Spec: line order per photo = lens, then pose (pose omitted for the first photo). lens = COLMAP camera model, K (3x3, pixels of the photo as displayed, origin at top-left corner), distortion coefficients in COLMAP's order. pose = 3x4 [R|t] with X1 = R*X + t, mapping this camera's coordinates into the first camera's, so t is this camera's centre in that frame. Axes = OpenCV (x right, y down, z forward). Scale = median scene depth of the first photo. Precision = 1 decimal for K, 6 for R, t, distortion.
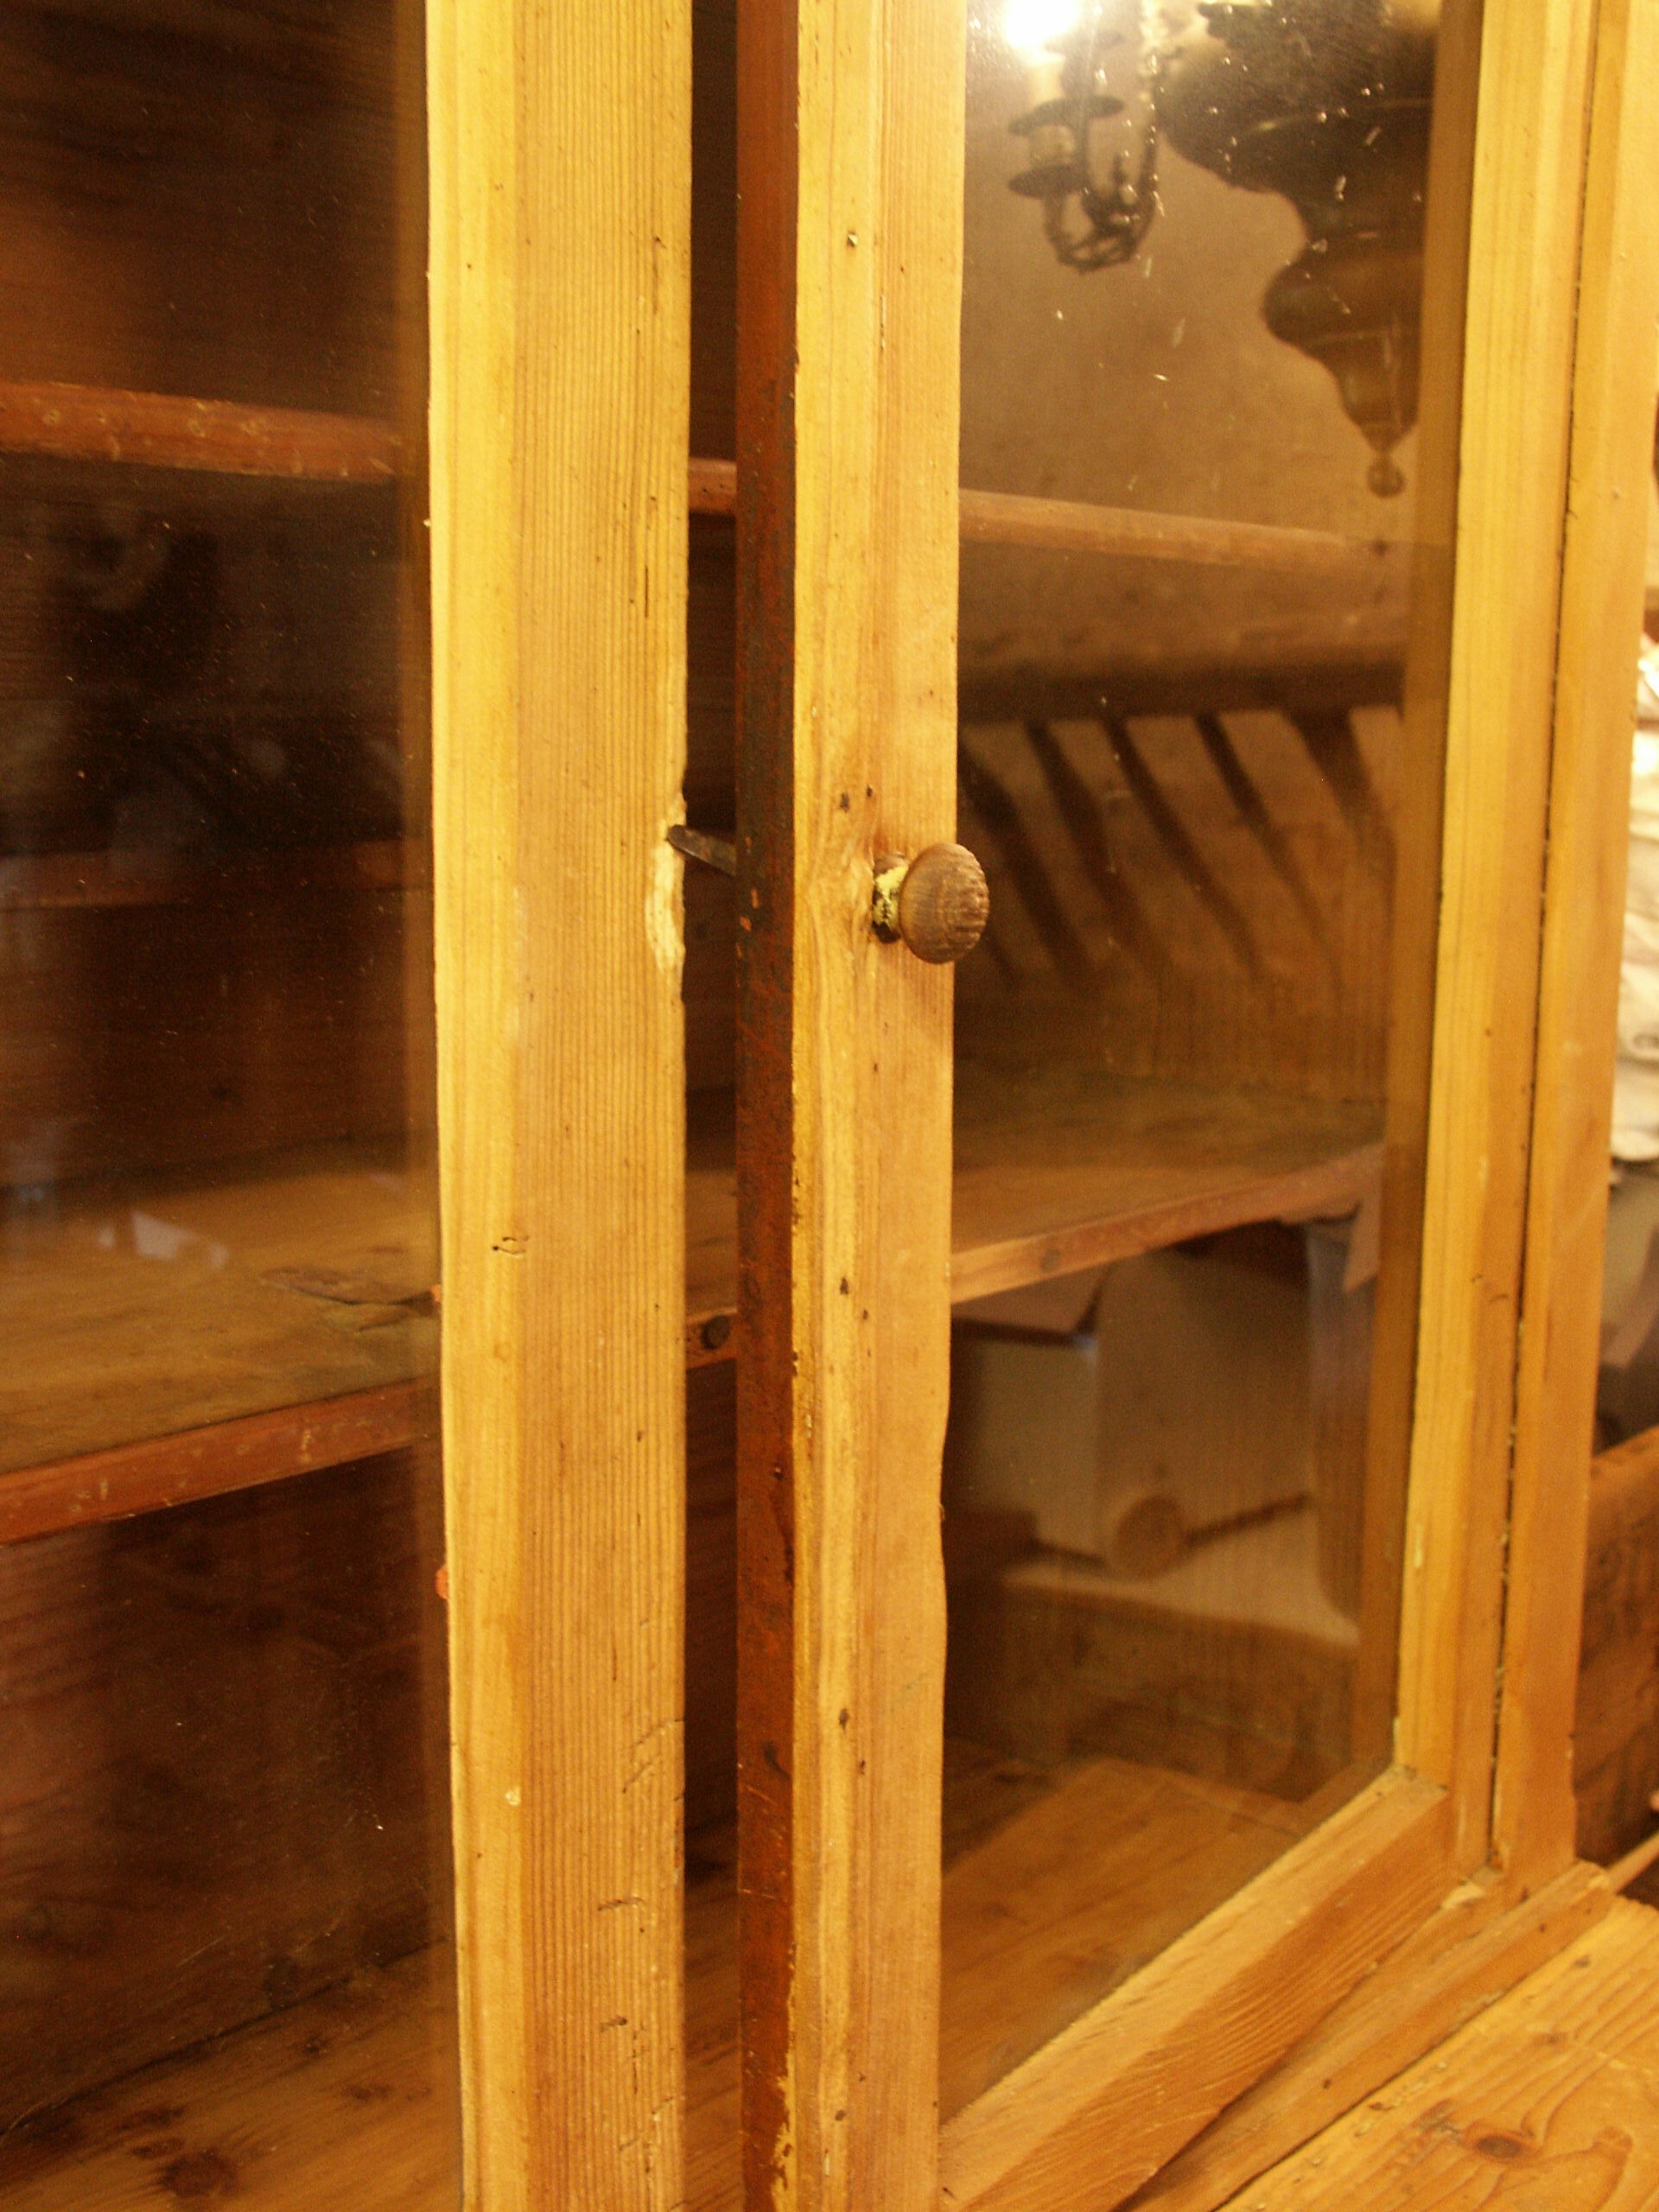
lens RADIAL K [[2364.5, 0, 819.1], [0, 2364.5, 1116.2], [0, 0, 1]] dist [-0.046880, 0.000000]
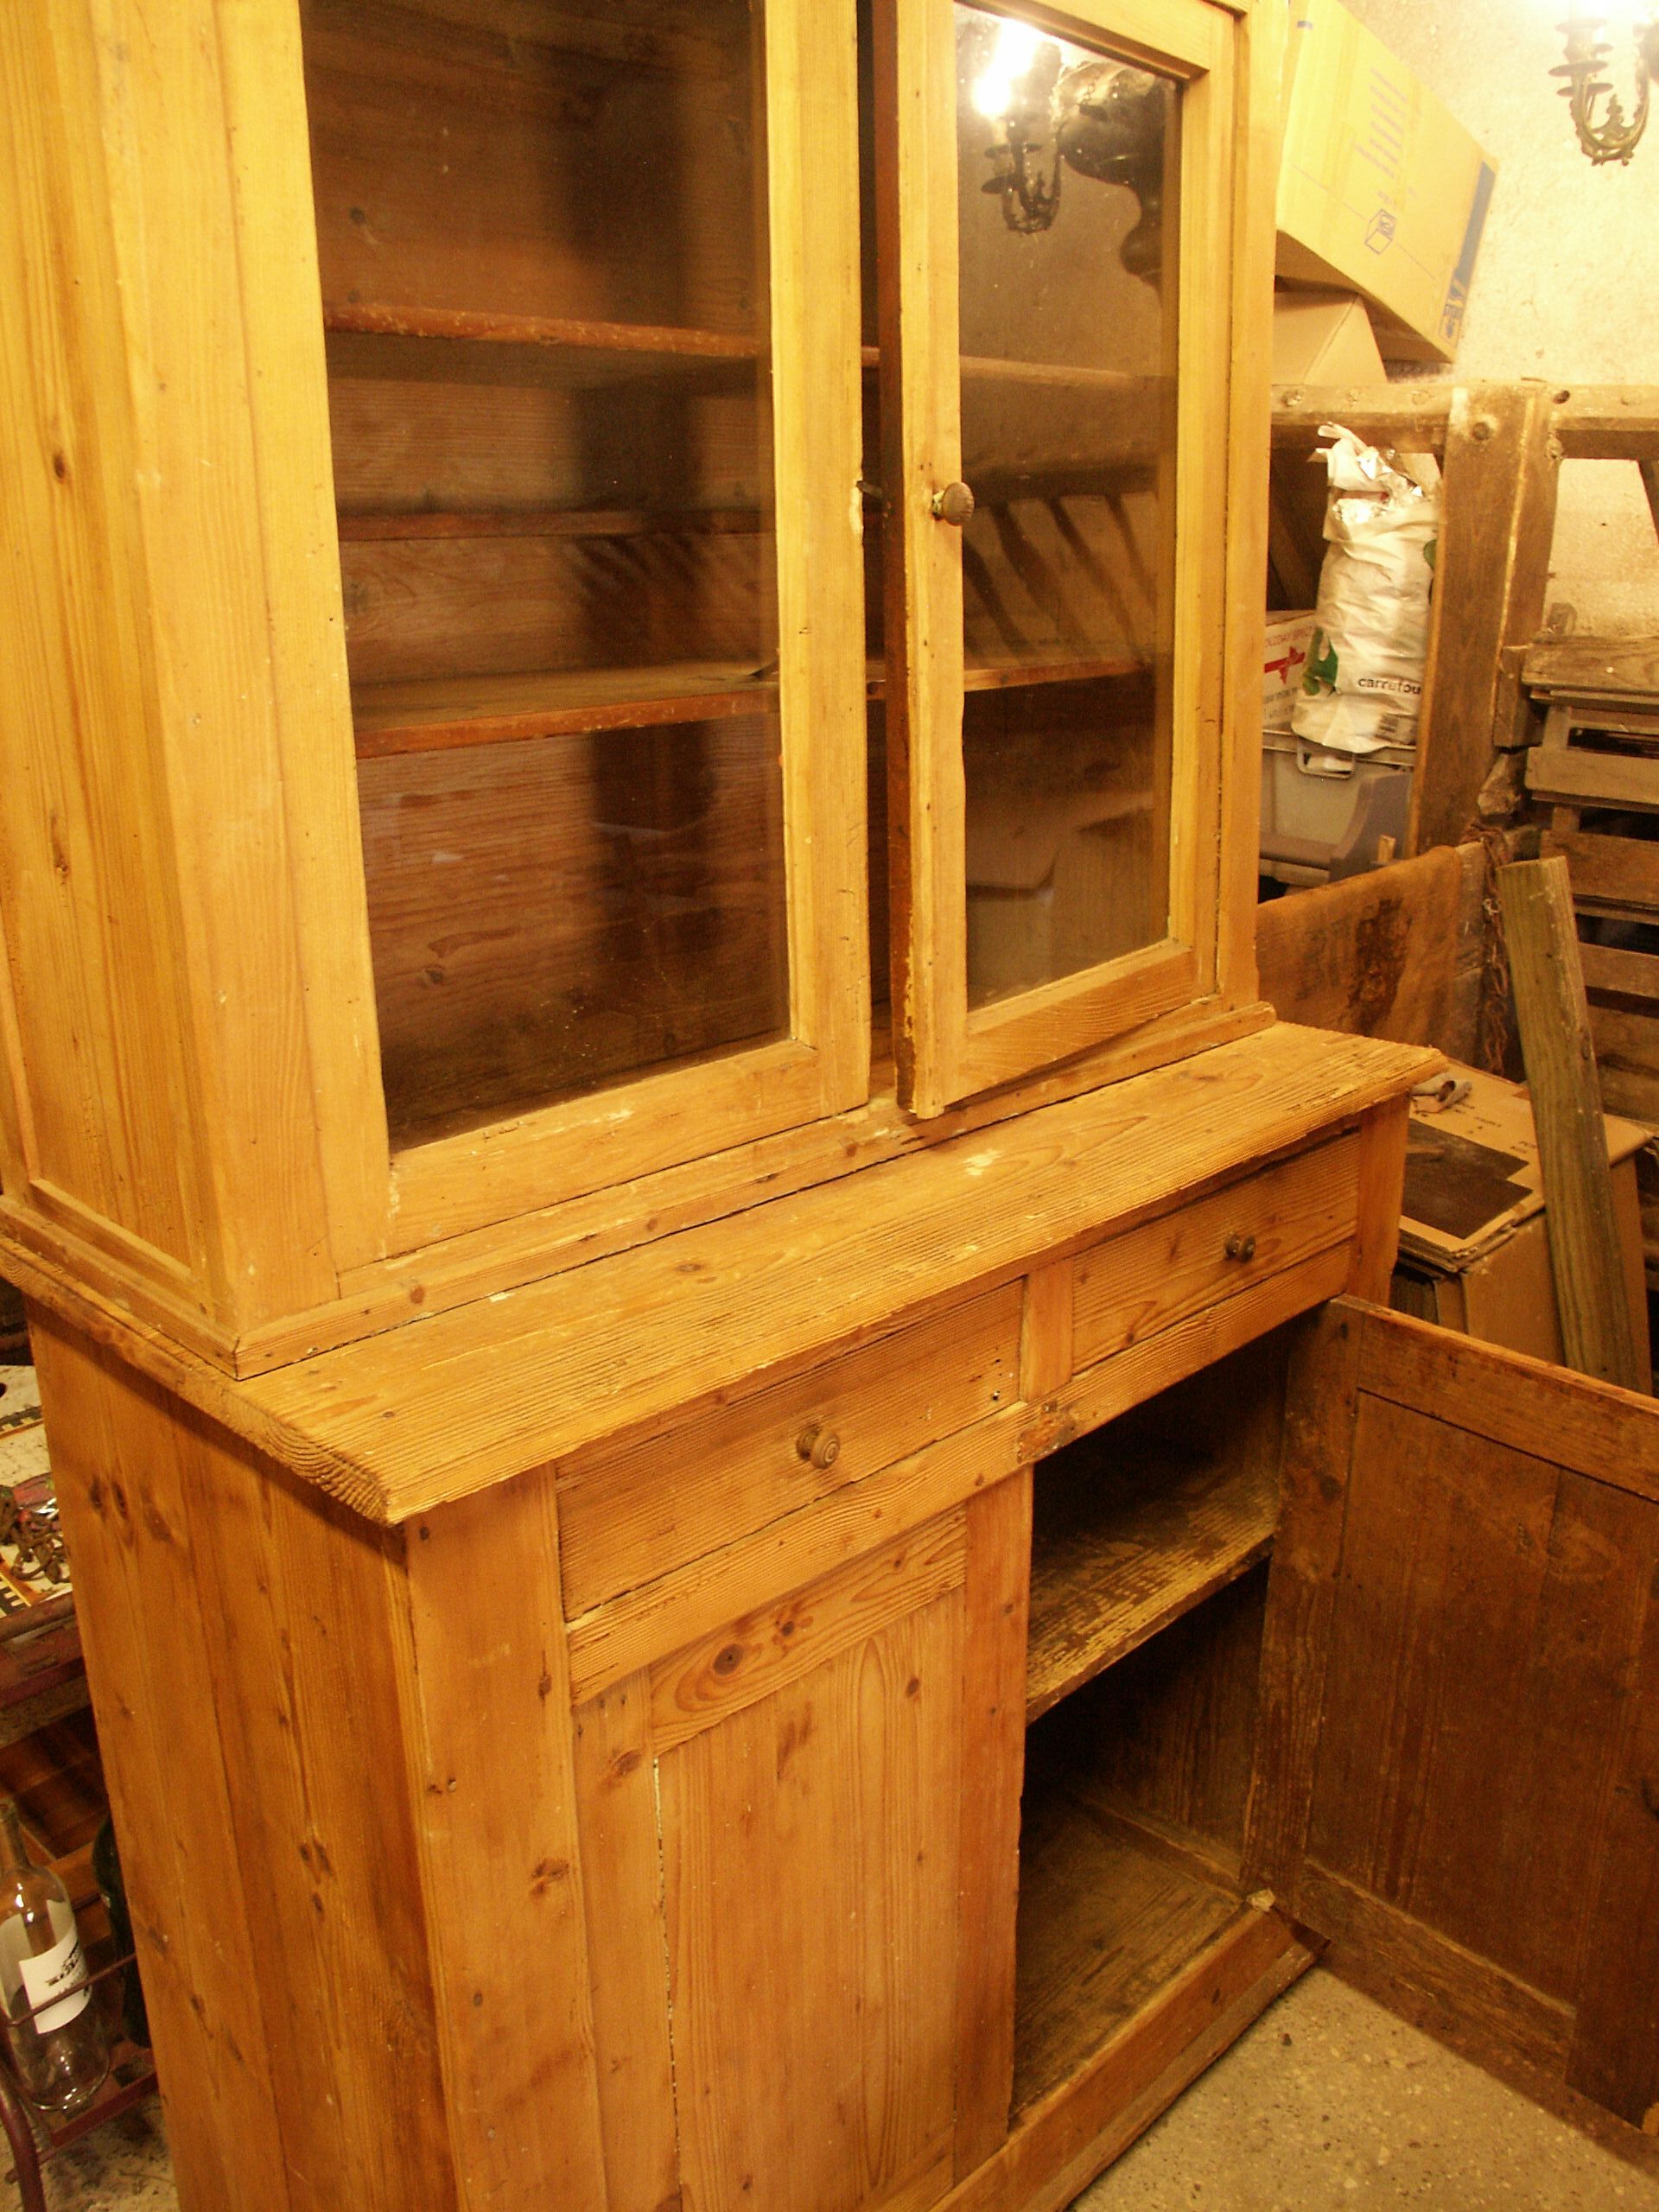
lens RADIAL K [[1876.7, 0, 832.9], [0, 1876.7, 1112.5], [0, 0, 1]] dist [-0.165324, 0.125310]
pose [[0.999576, -0.025819, -0.013476, -0.063588], [0.027297, 0.991848, 0.124467, 0.264412], [0.010153, -0.124783, 0.992132, -0.952780]]
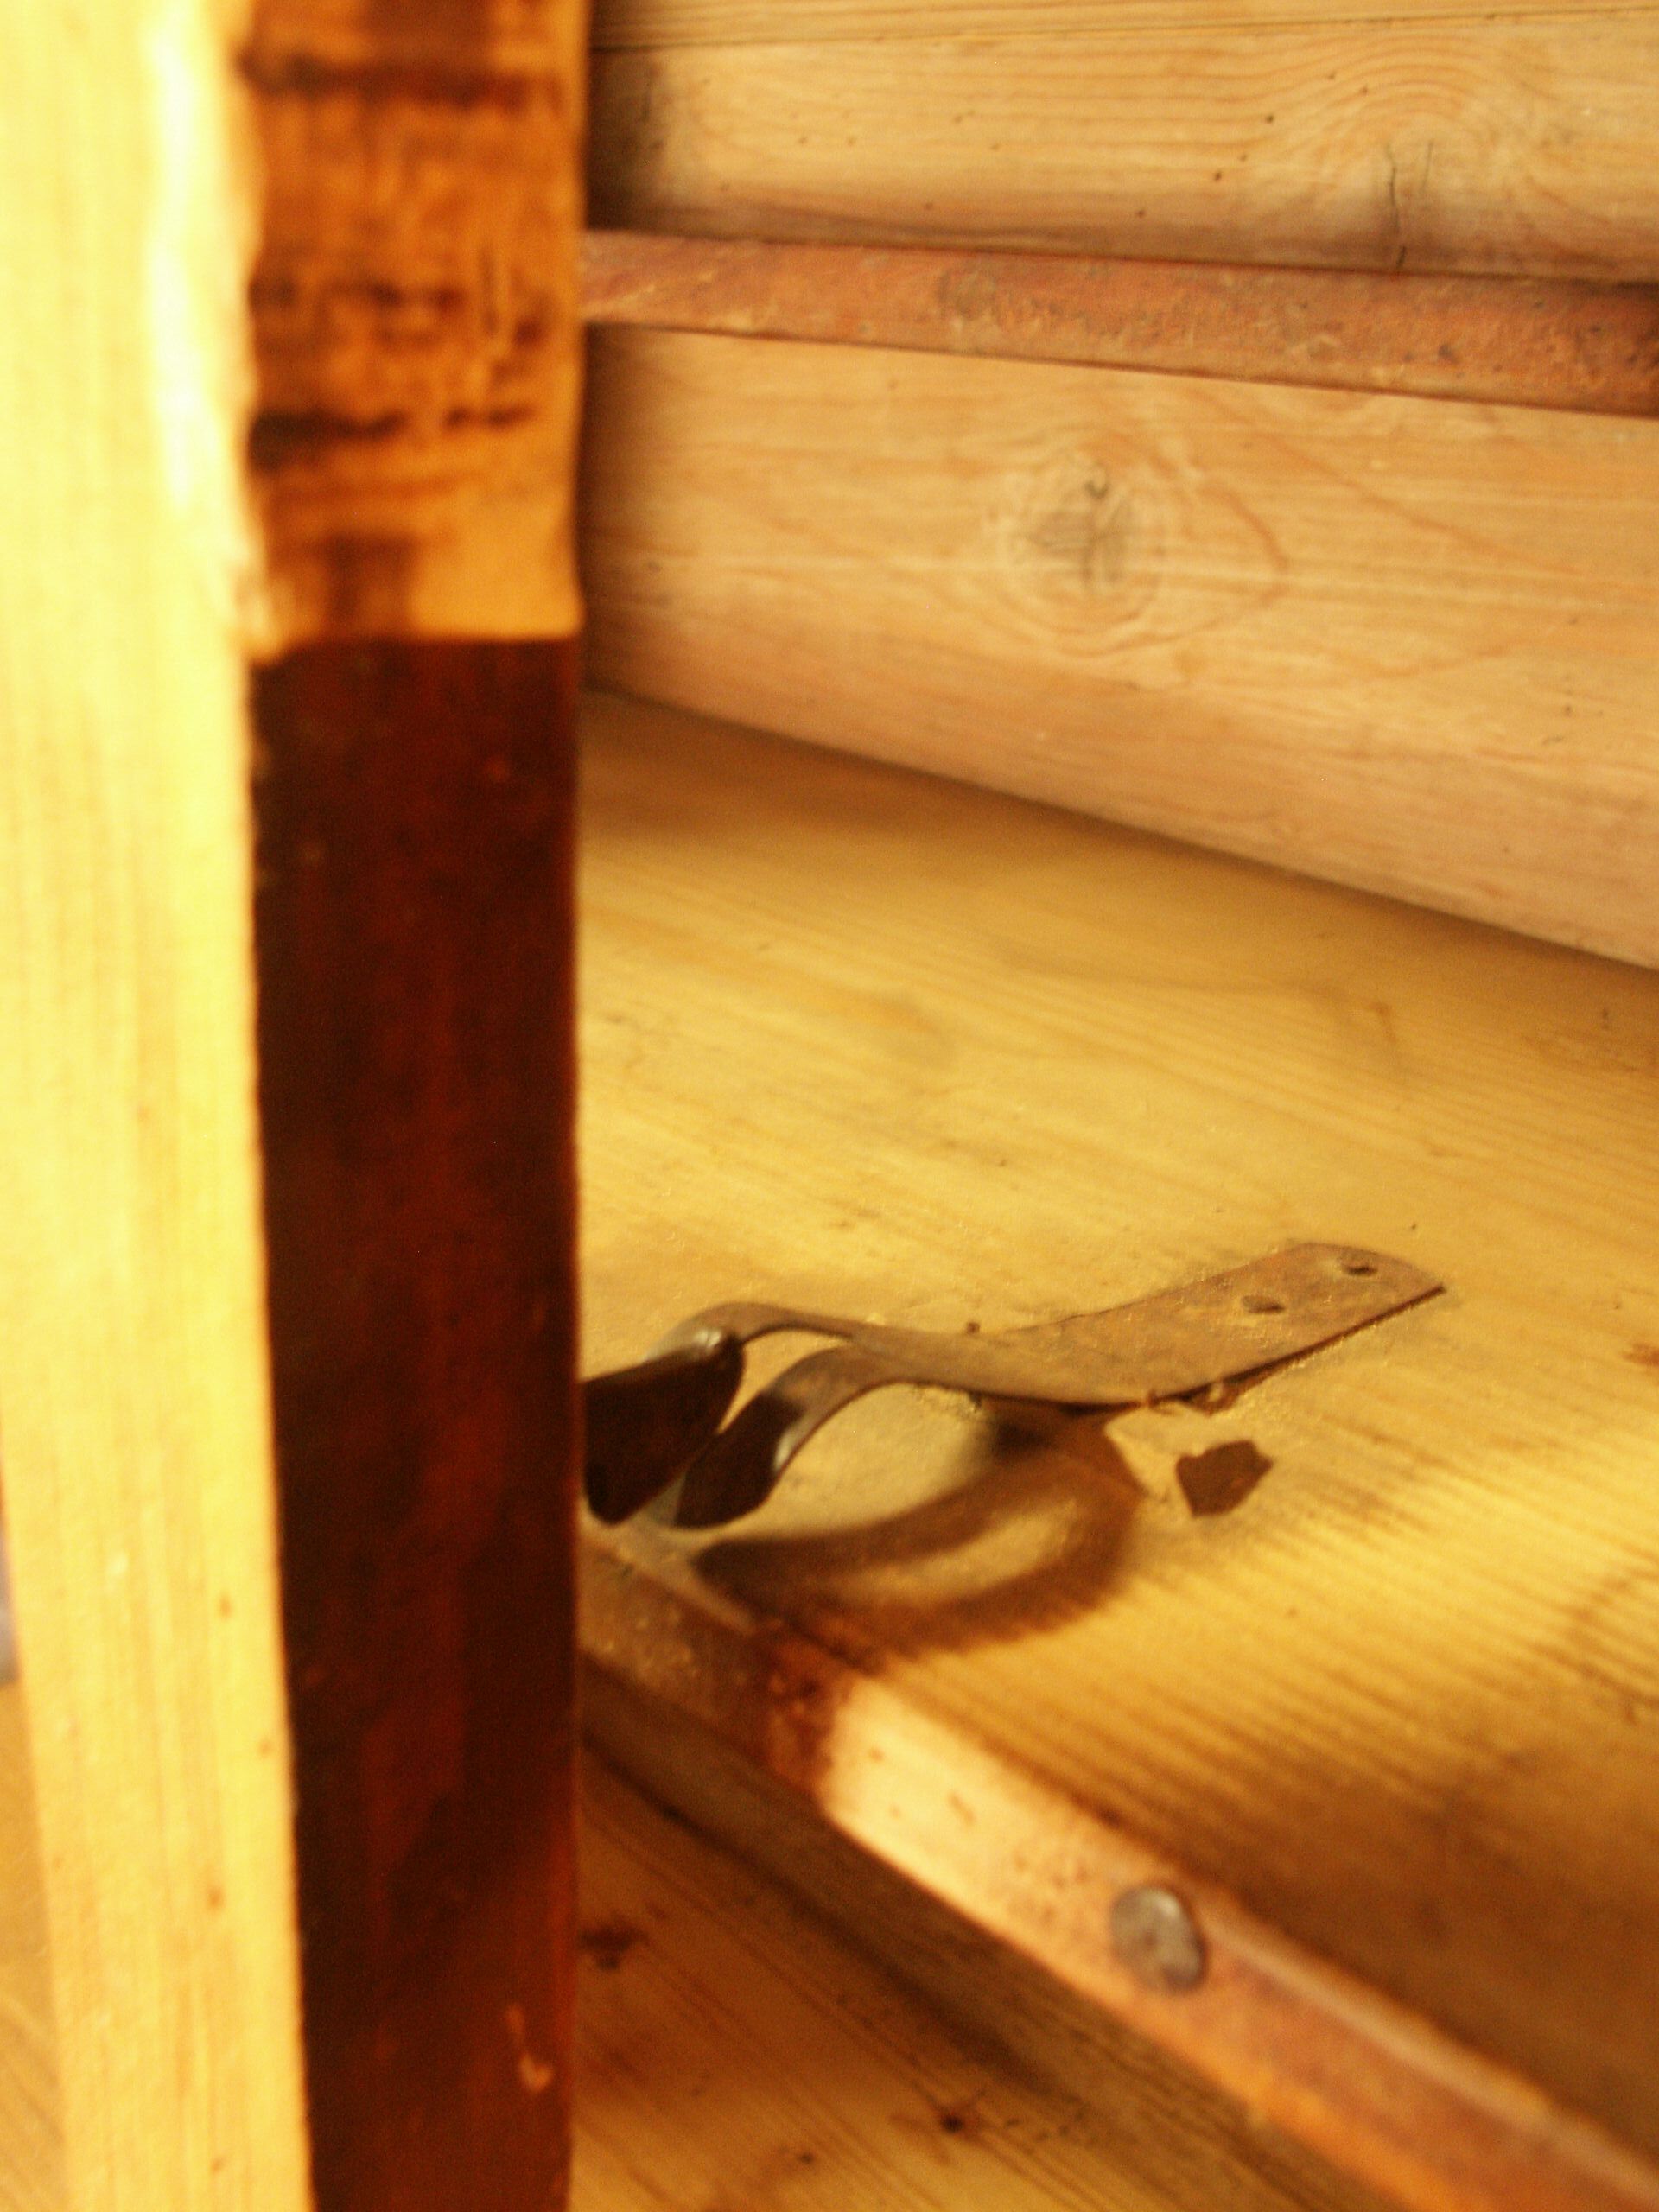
lens RADIAL K [[2364.5, 0, 832.2], [0, 2364.5, 1097.1], [0, 0, 1]] dist [-0.046880, 0.000000]
pose [[-0.056004, 0.320266, -0.945671, 0.169148], [-0.220756, 0.919744, 0.324558, -0.075323], [0.973720, 0.226939, 0.019191, 0.816998]]
